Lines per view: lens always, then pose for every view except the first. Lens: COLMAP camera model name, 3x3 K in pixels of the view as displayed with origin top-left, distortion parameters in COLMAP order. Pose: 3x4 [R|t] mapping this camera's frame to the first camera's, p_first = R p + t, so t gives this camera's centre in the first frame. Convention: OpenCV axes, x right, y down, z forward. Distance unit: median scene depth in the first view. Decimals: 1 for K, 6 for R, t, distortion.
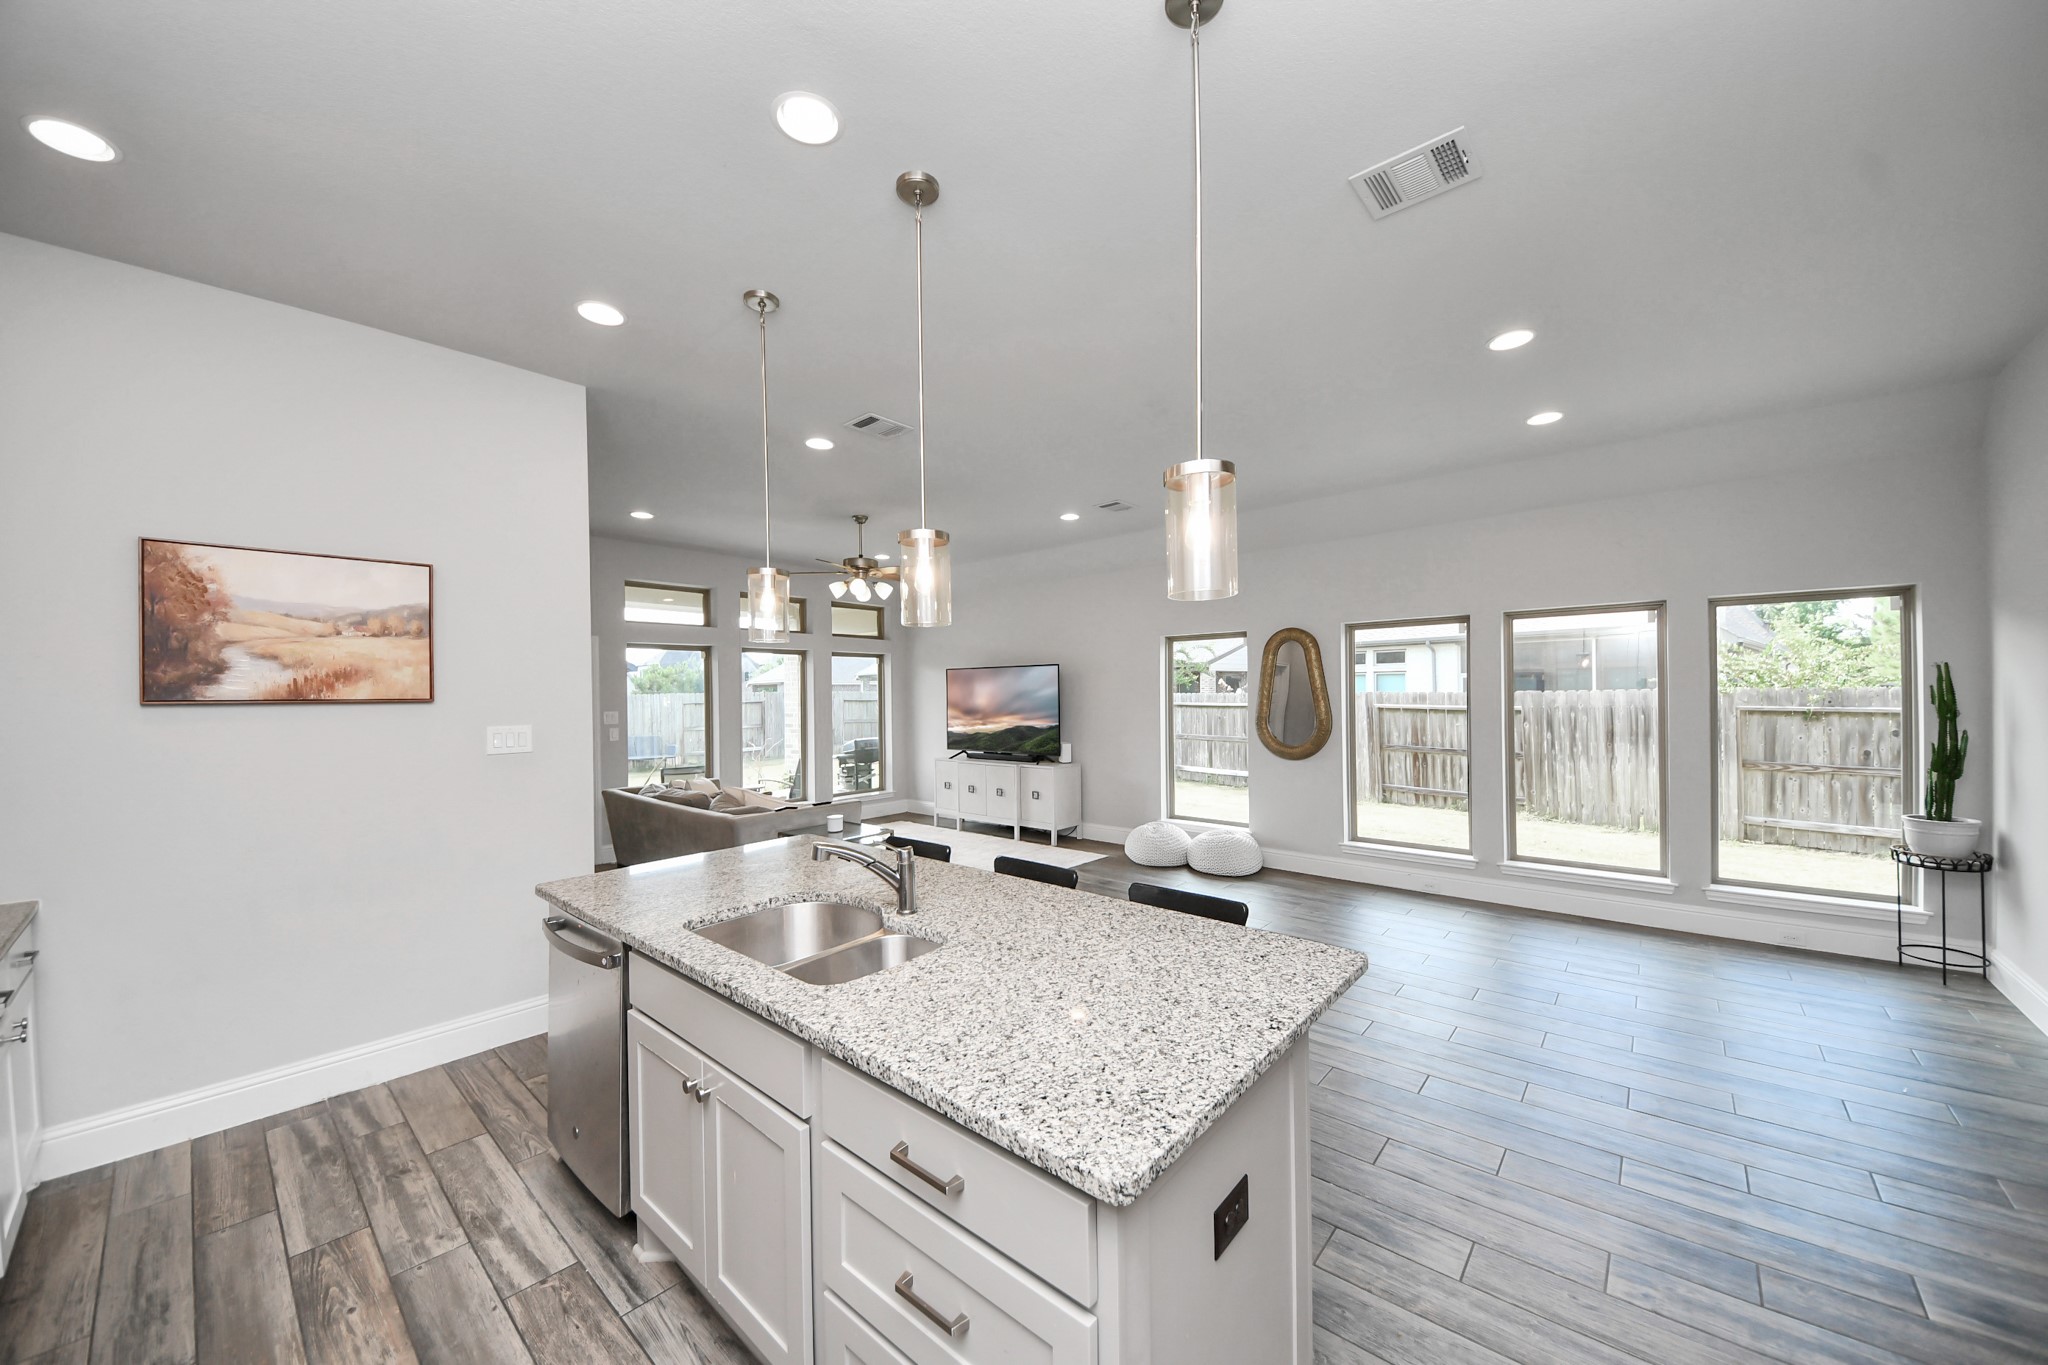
lens RADIAL K [[741.2, 0, 986.0], [0, 741.2, 658.3], [0, 0, 1]] dist [0.006096, -0.006207]
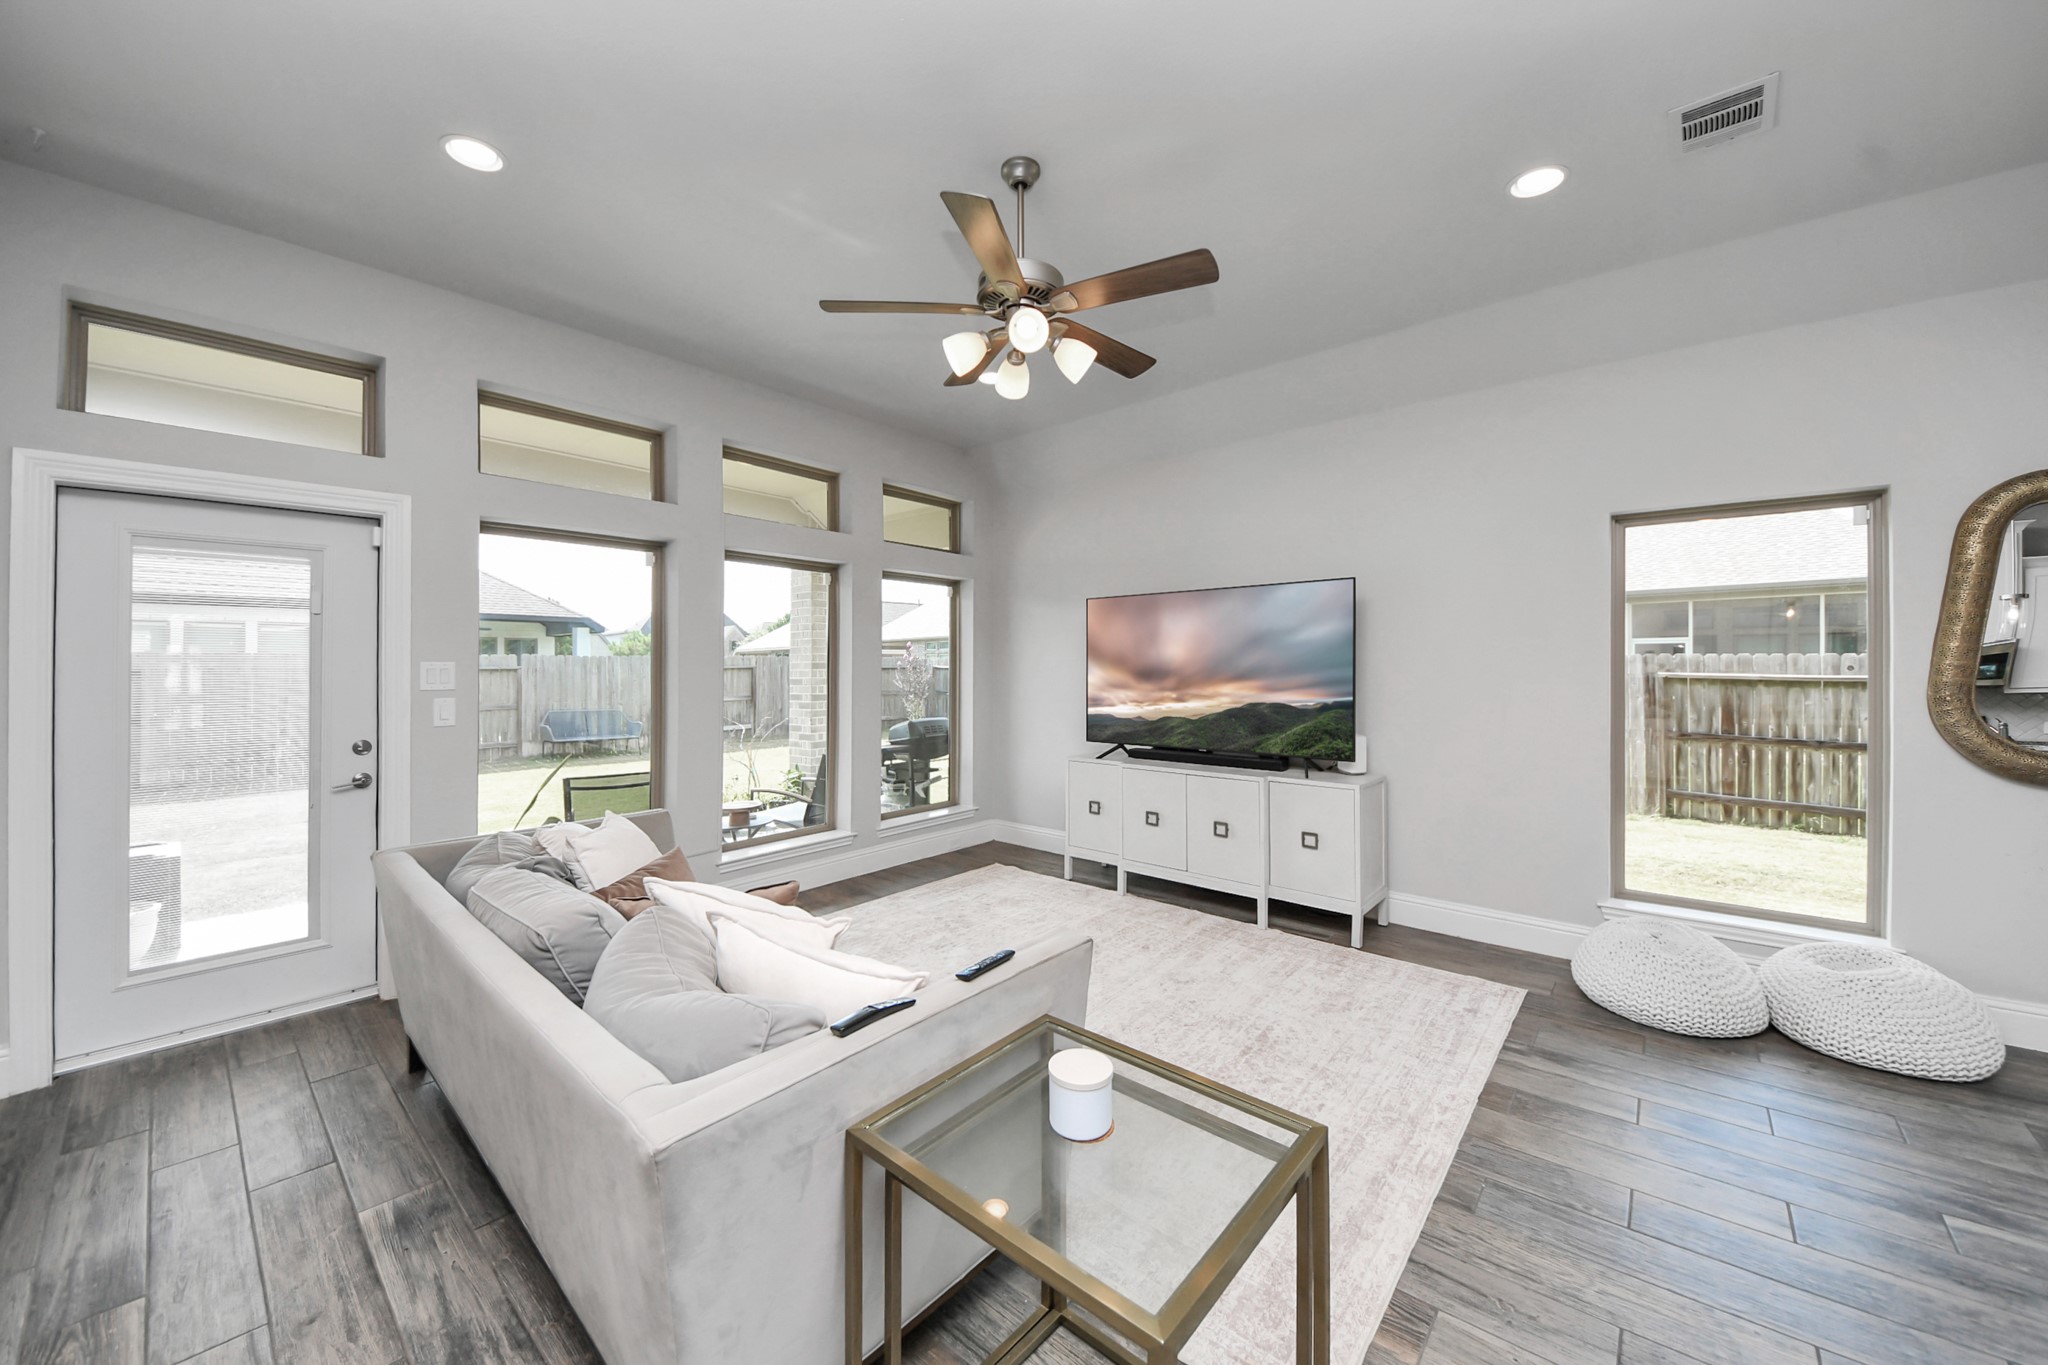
lens RADIAL K [[741.2, 0, 992.3], [0, 741.2, 668.6], [0, 0, 1]] dist [0.006096, -0.006207]
pose [[0.999700, 0.007582, 0.023276, -0.155151], [-0.008708, 0.998778, 0.048657, 0.044812], [-0.022879, -0.048846, 0.998544, 0.493000]]
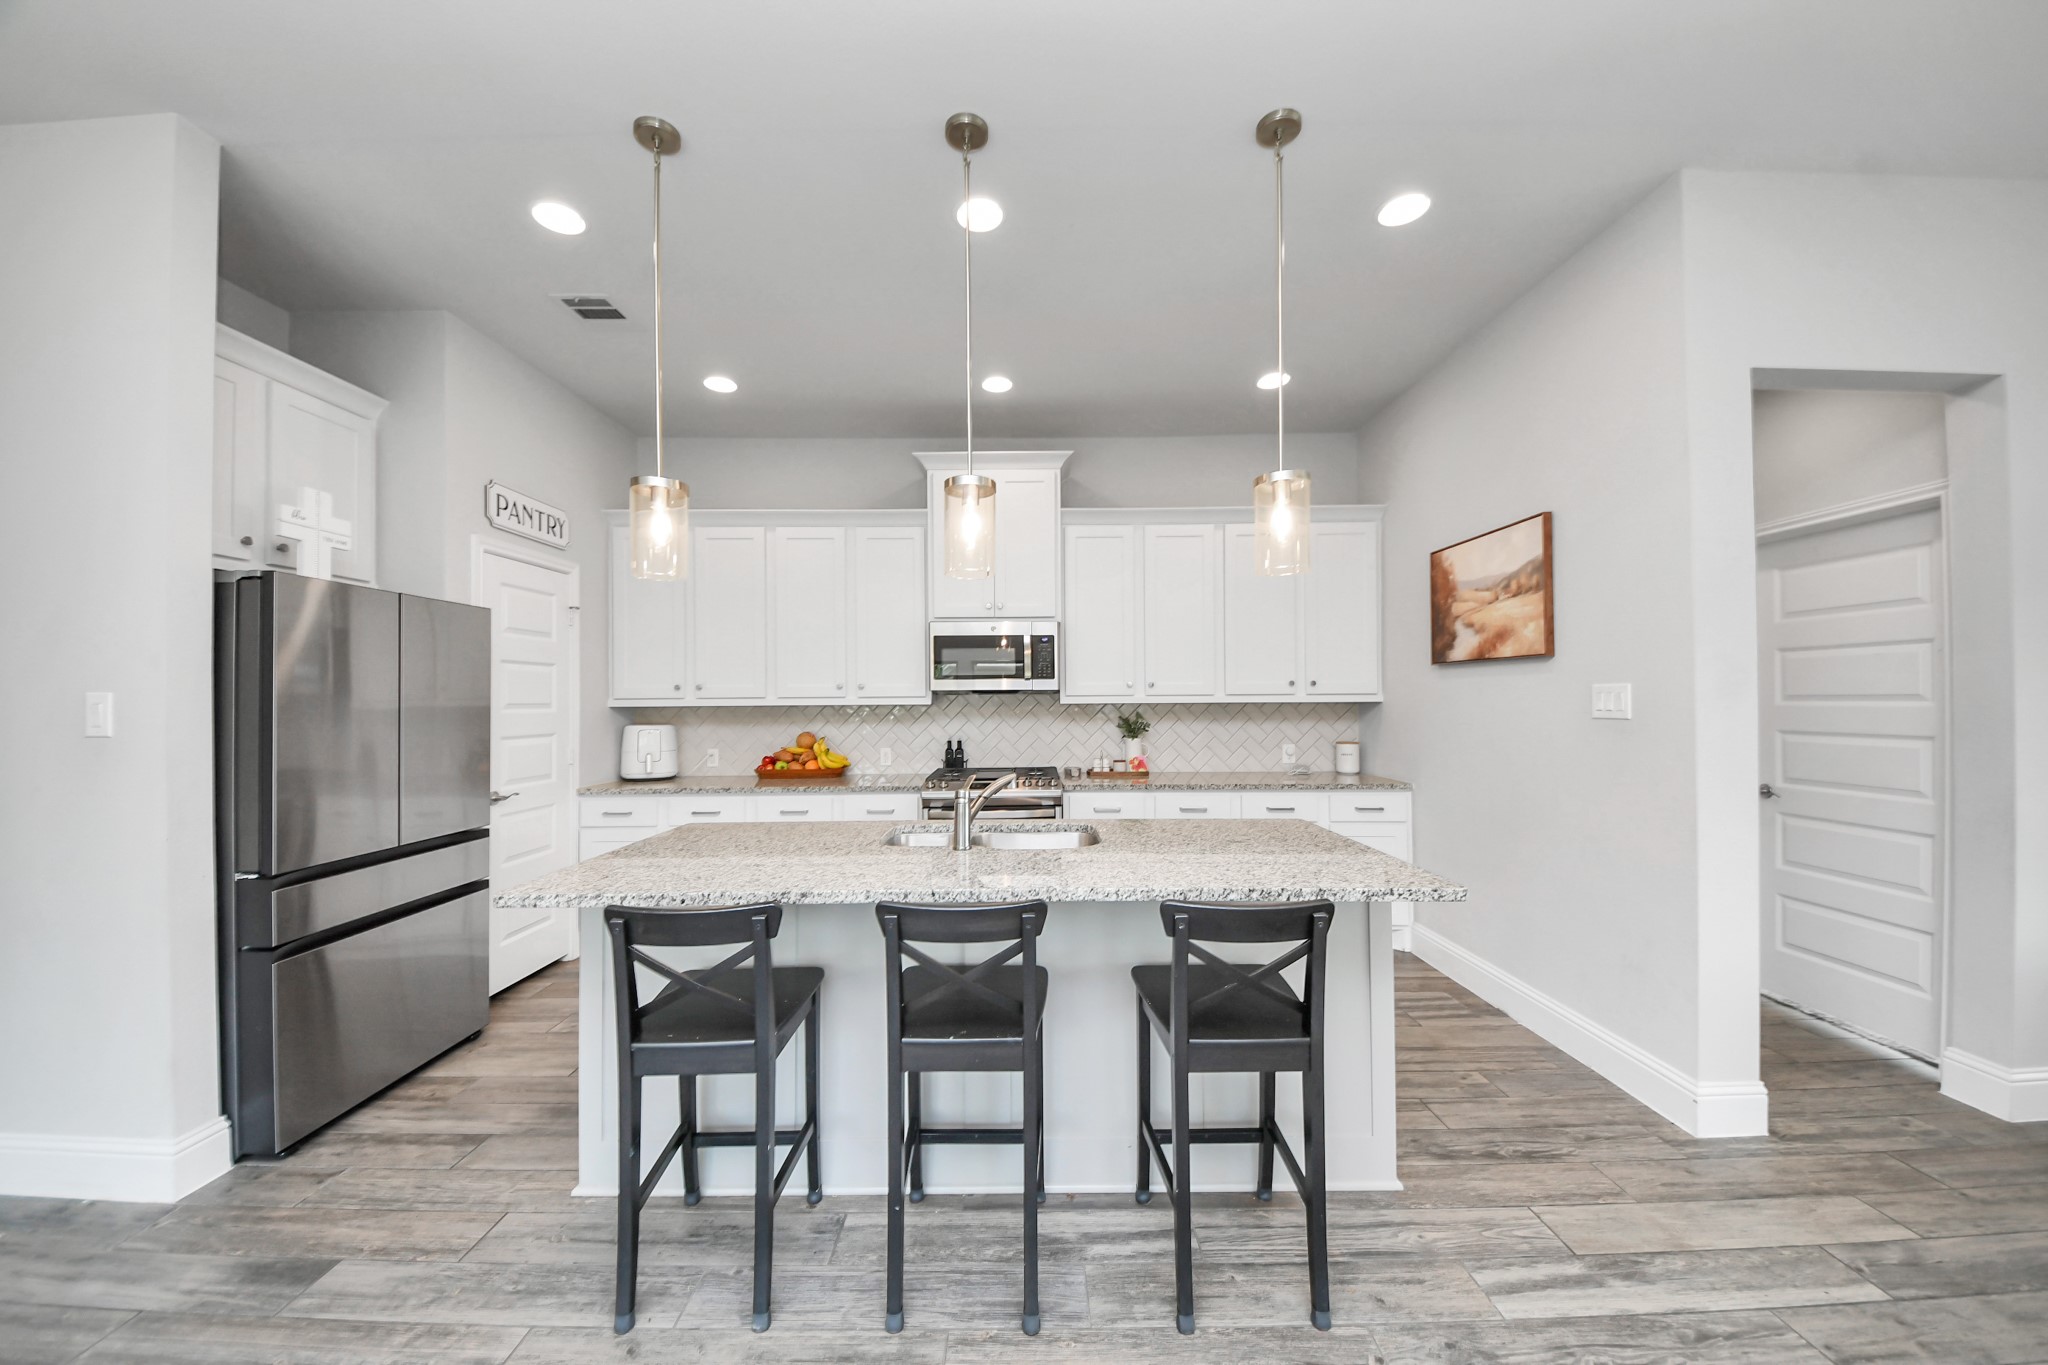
lens RADIAL K [[741.2, 0, 1009.0], [0, 741.2, 691.3], [0, 0, 1]] dist [0.006096, -0.006207]
pose [[-0.738593, 0.013730, -0.674012, 0.164225], [0.049030, 0.998239, -0.033393, 0.041772], [0.672366, -0.057711, -0.737965, 0.519734]]
